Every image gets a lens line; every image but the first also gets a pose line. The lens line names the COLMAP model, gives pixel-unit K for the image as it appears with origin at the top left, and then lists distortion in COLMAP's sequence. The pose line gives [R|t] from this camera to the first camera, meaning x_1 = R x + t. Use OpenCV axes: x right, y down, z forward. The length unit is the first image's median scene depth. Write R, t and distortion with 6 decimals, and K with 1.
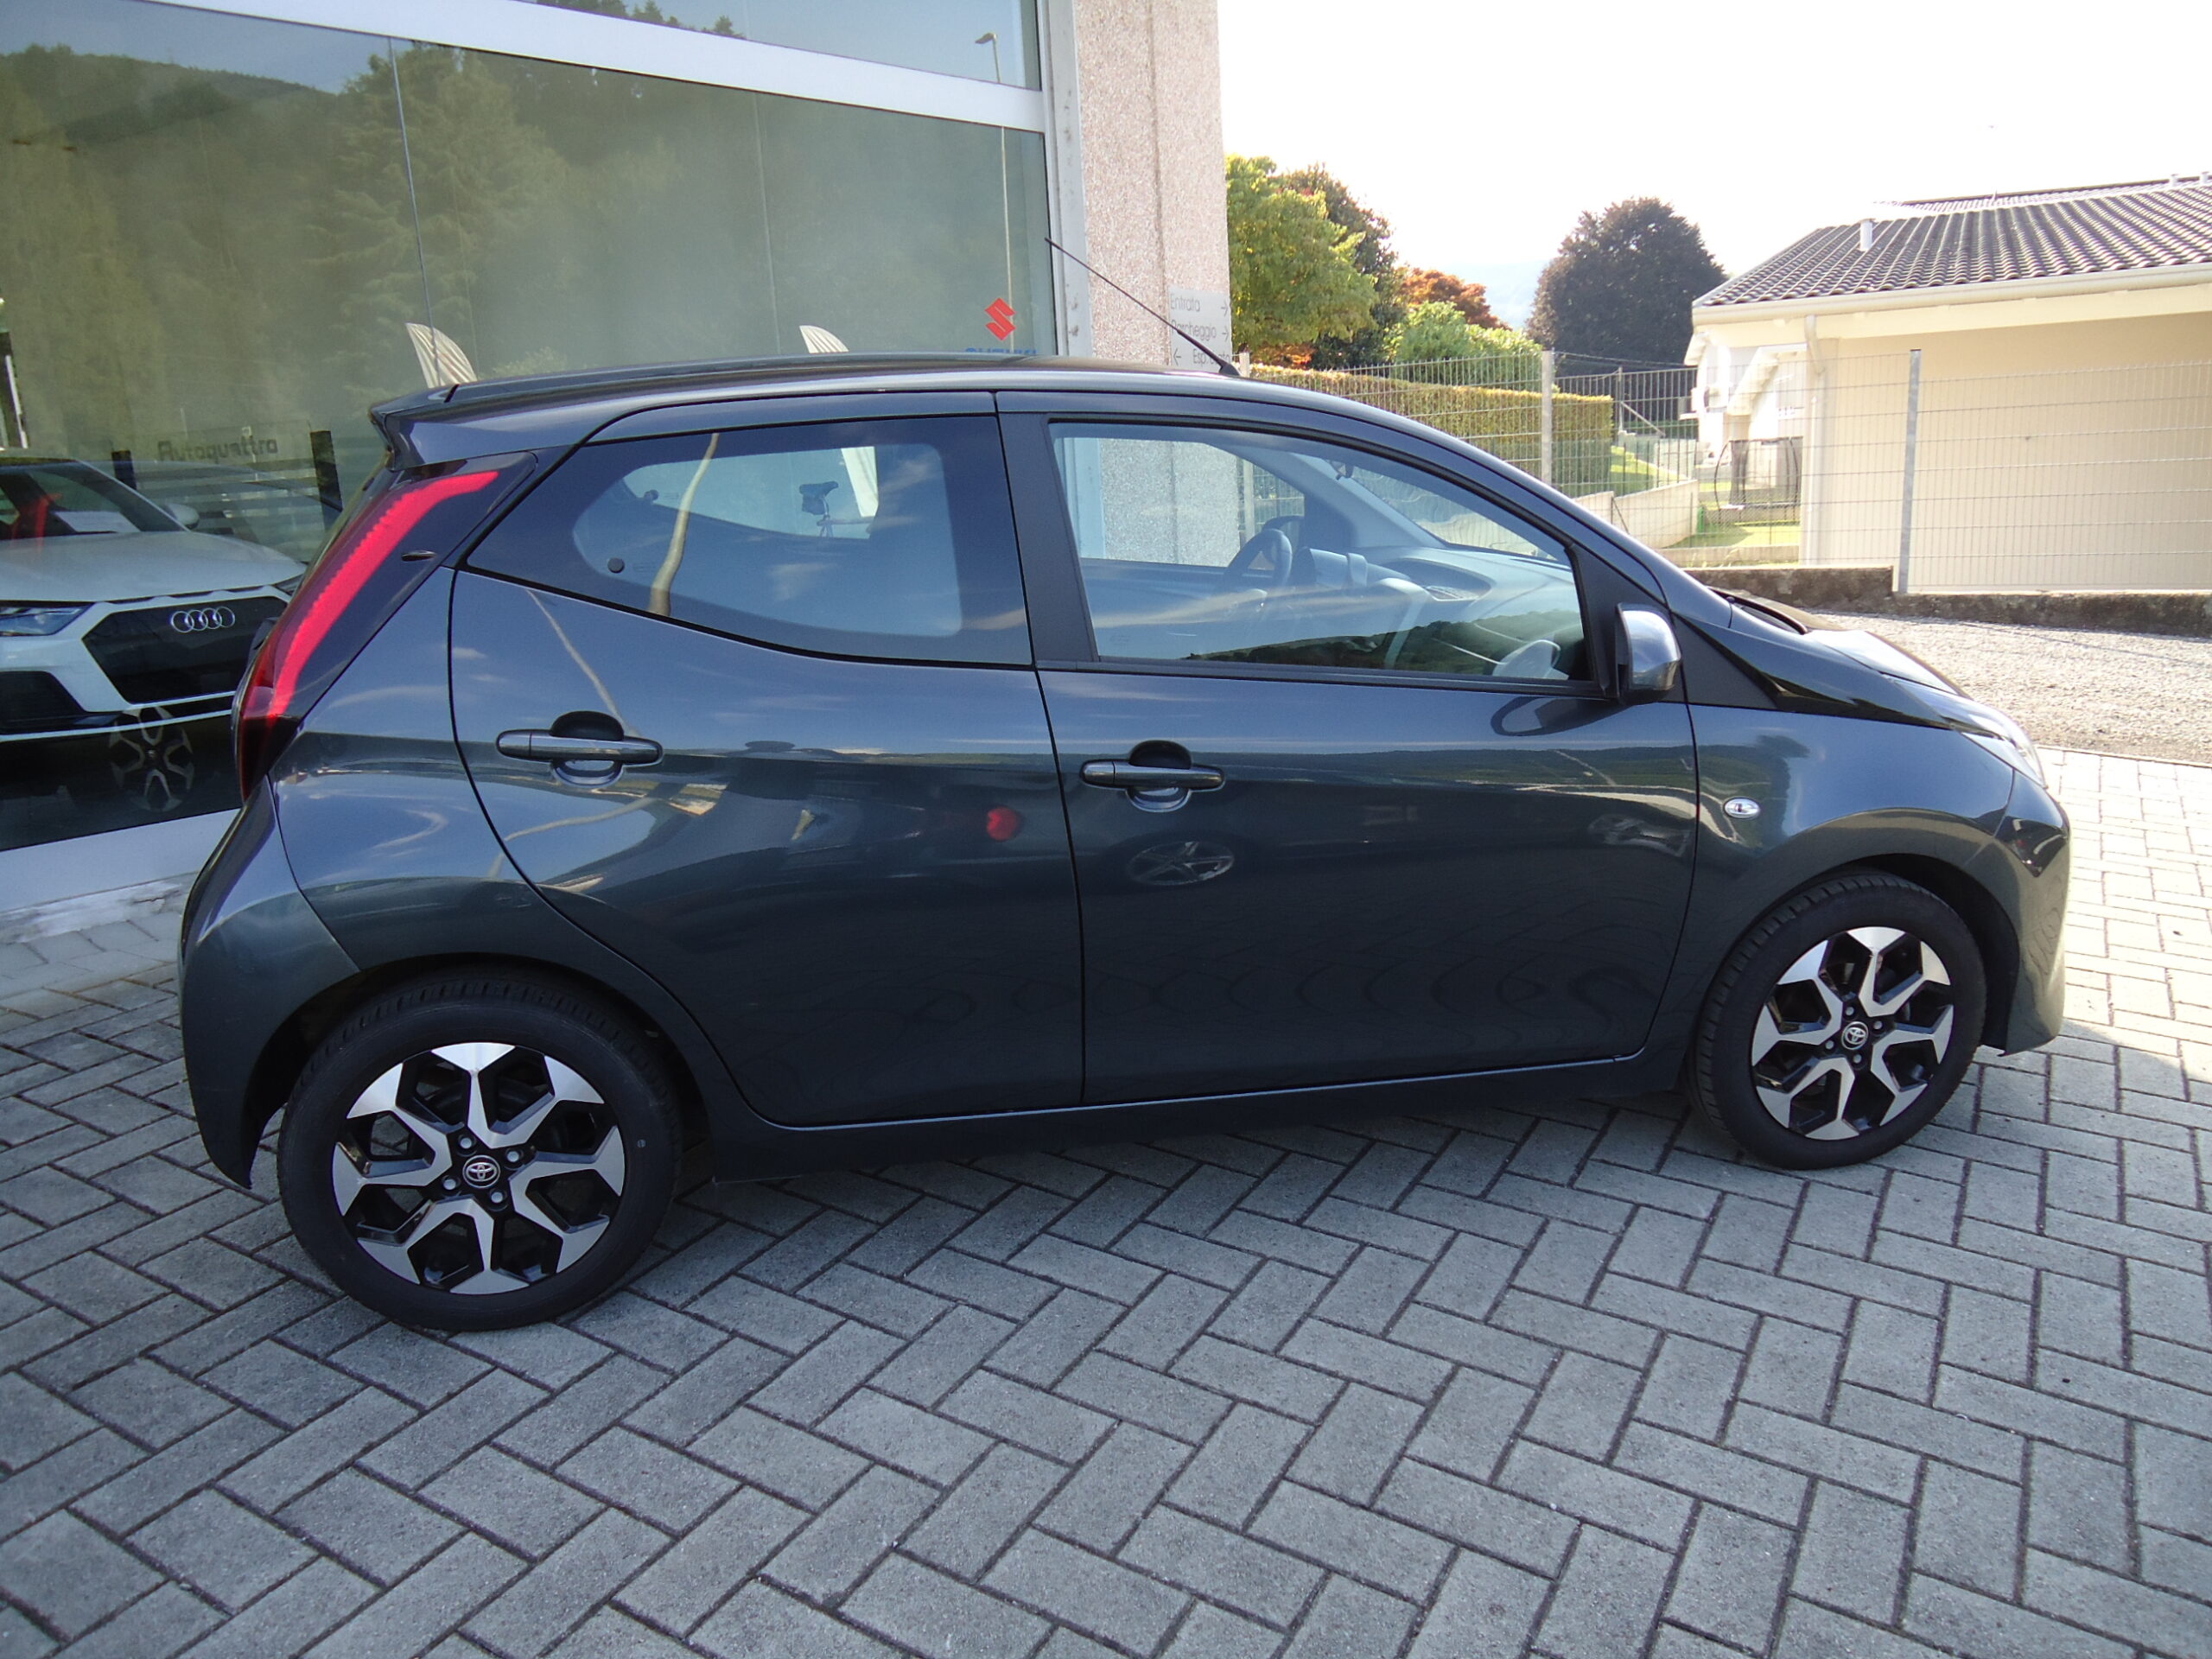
lens RADIAL K [[1604.5, 0, 1106.0], [0, 1604.5, 829.5], [0, 0, 1]] dist [-0.005800, 0.000628]
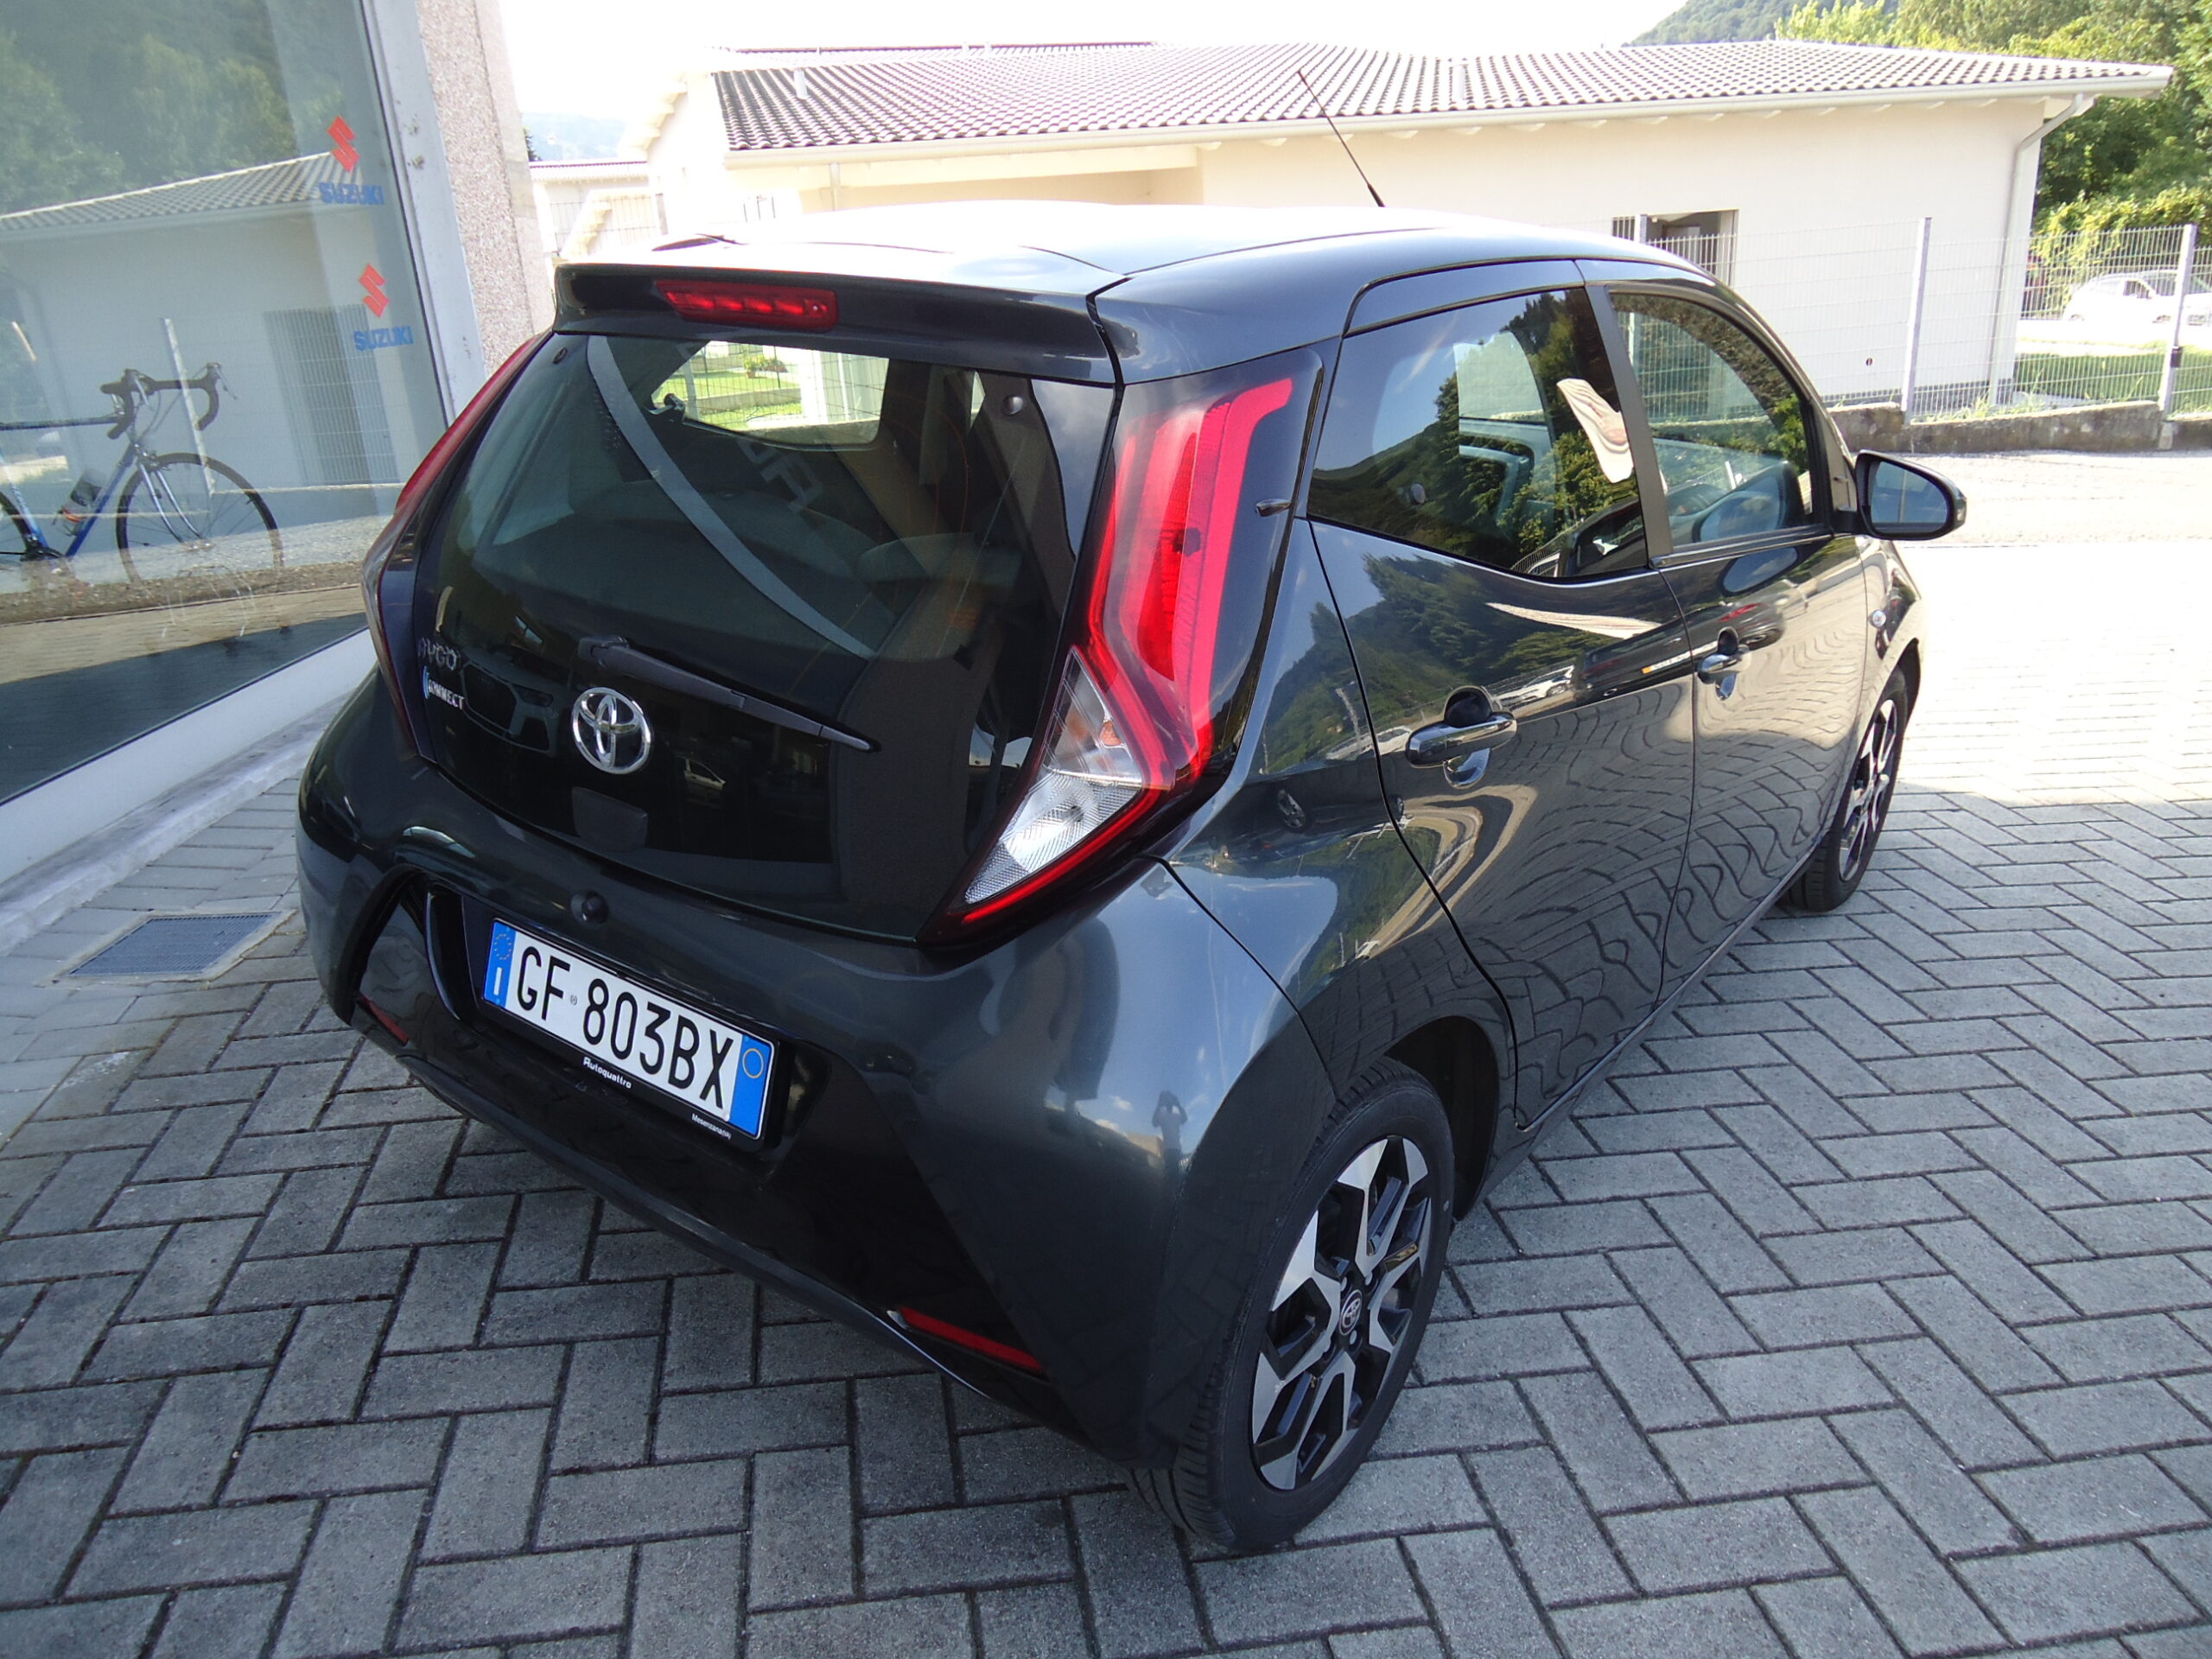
lens RADIAL K [[1604.5, 0, 1106.0], [0, 1604.5, 829.5], [0, 0, 1]] dist [-0.005800, 0.000628]
pose [[0.766702, -0.215368, 0.604801, -0.893538], [0.161186, 0.976454, 0.143377, -0.139000], [-0.621439, -0.012442, 0.783364, 0.479863]]
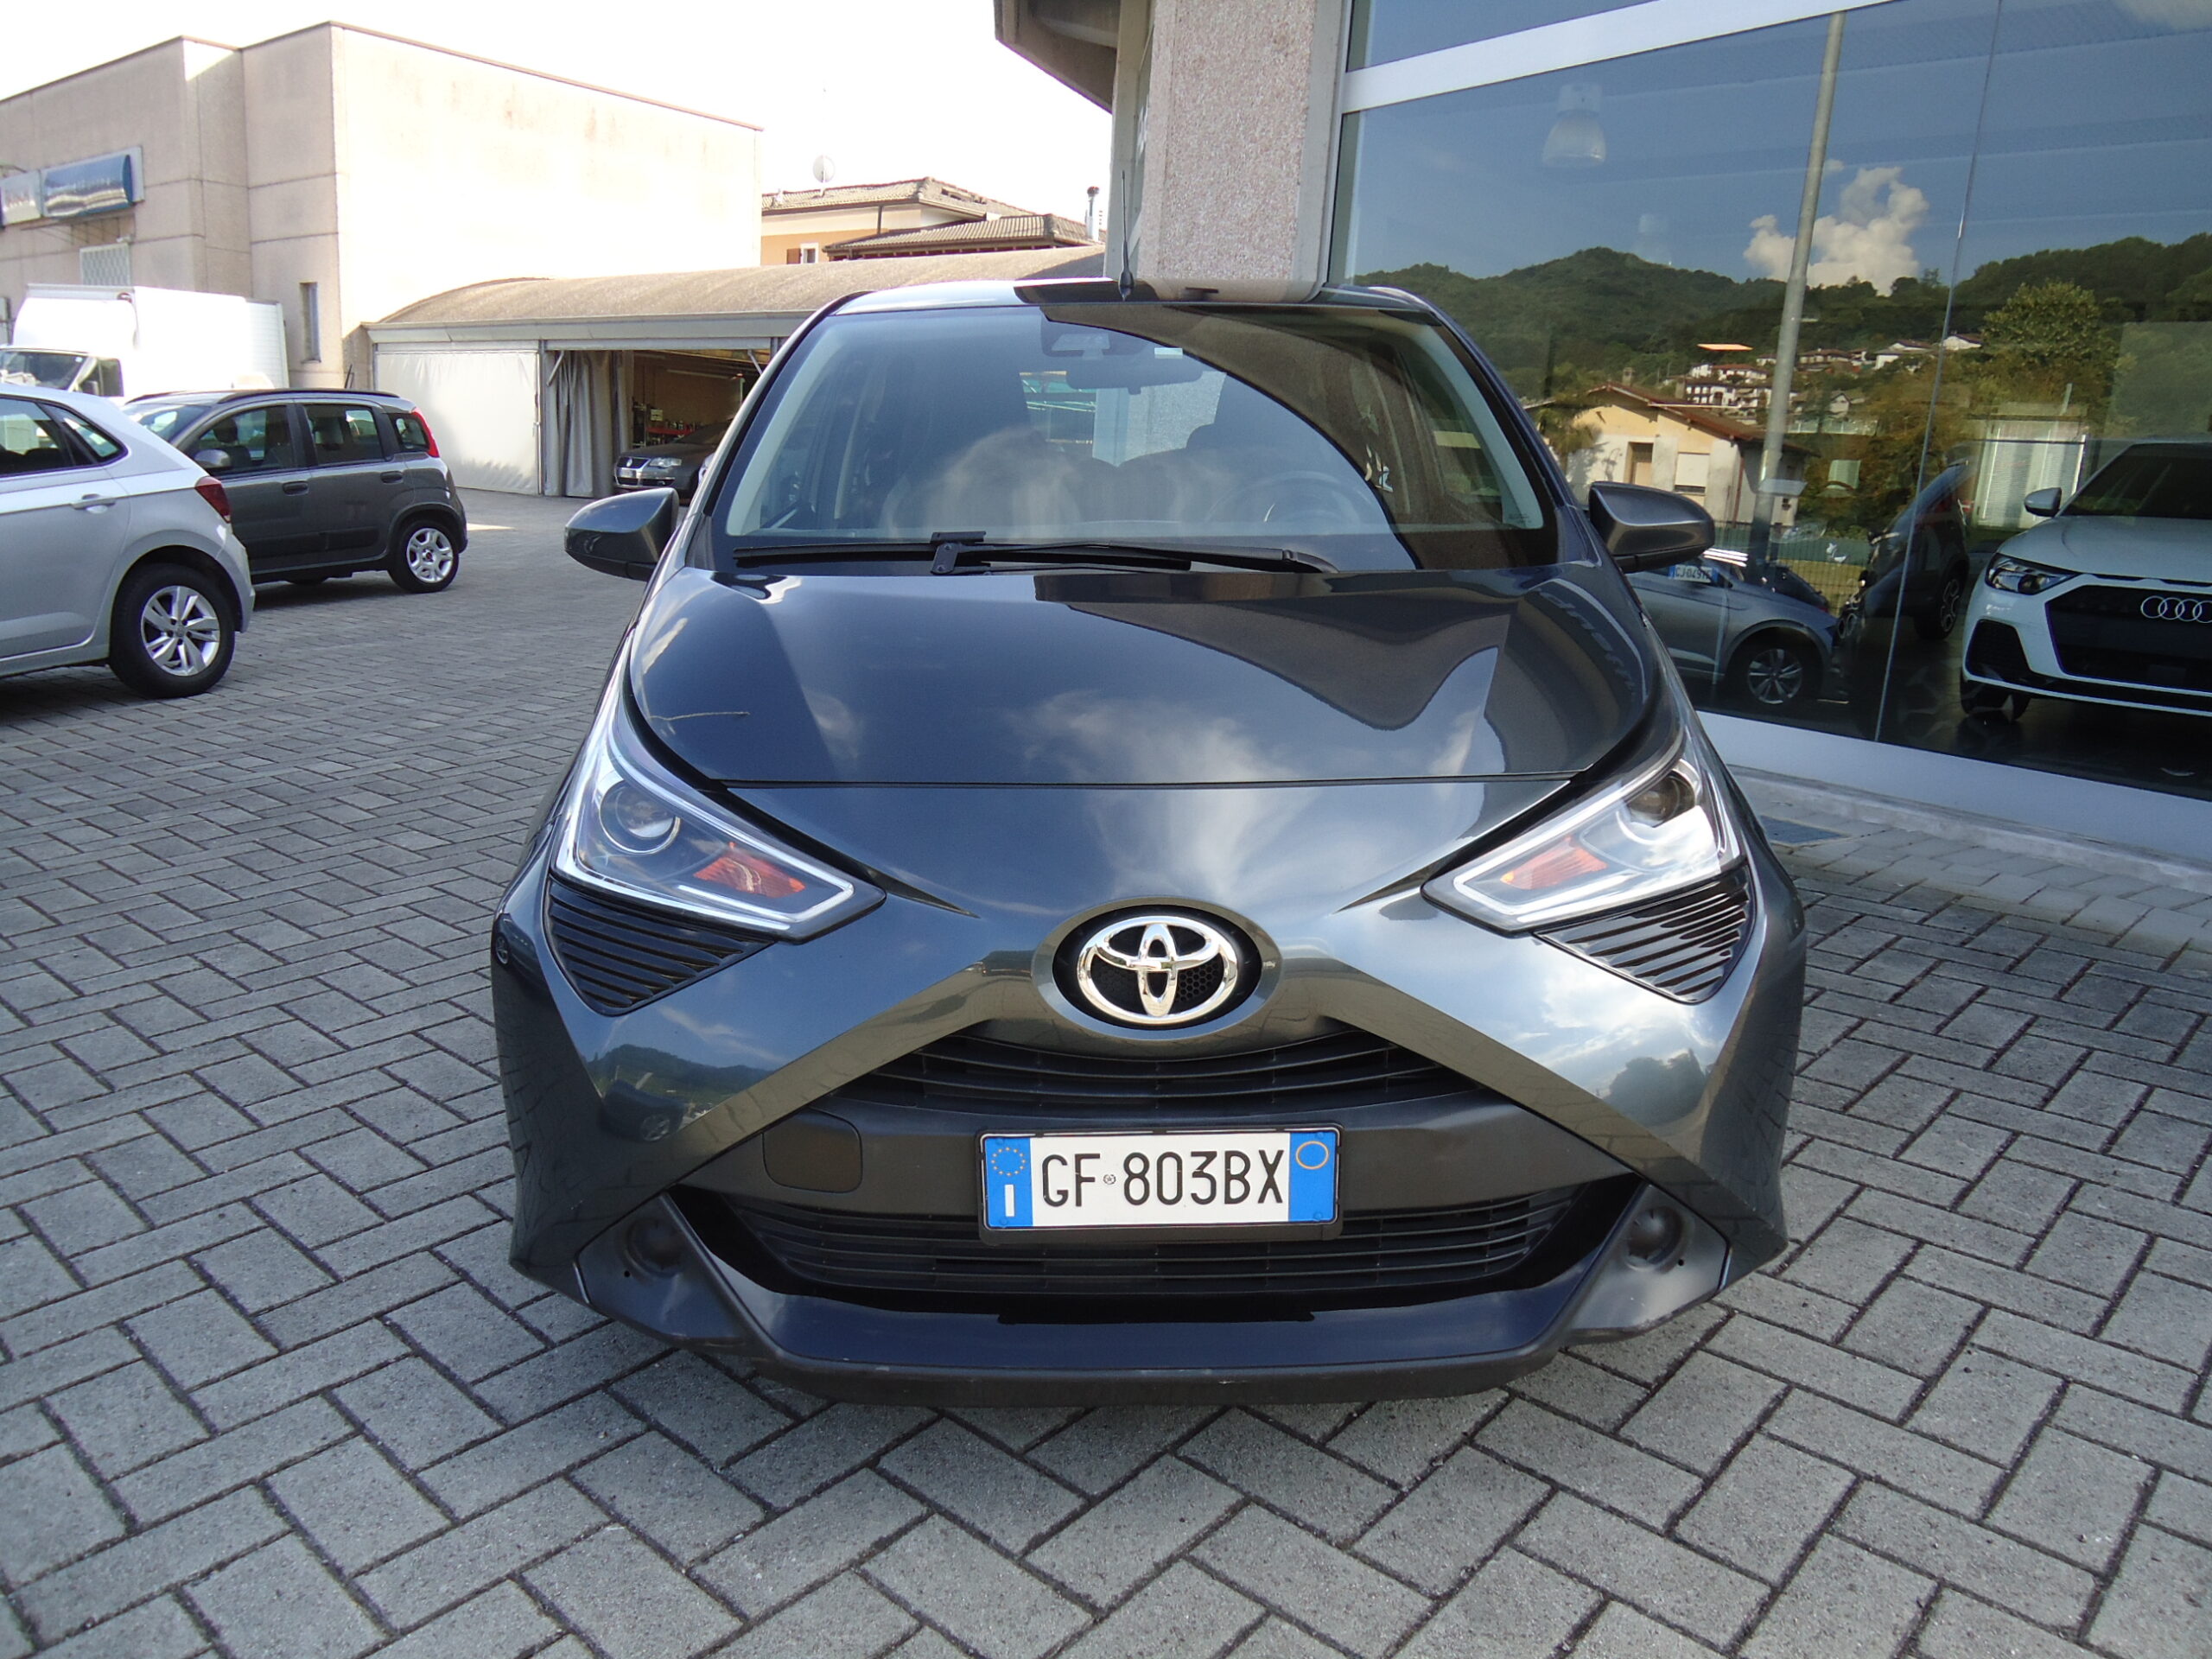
lens RADIAL K [[1603.1, 0, 1106.0], [0, 1603.1, 829.5], [0, 0, 1]] dist [0.001207, 0.001239]
pose [[-0.214933, 0.249508, -0.944219, 1.383181], [-0.270991, 0.913614, 0.303106, -0.354592], [0.938279, 0.321023, -0.128751, 1.574387]]
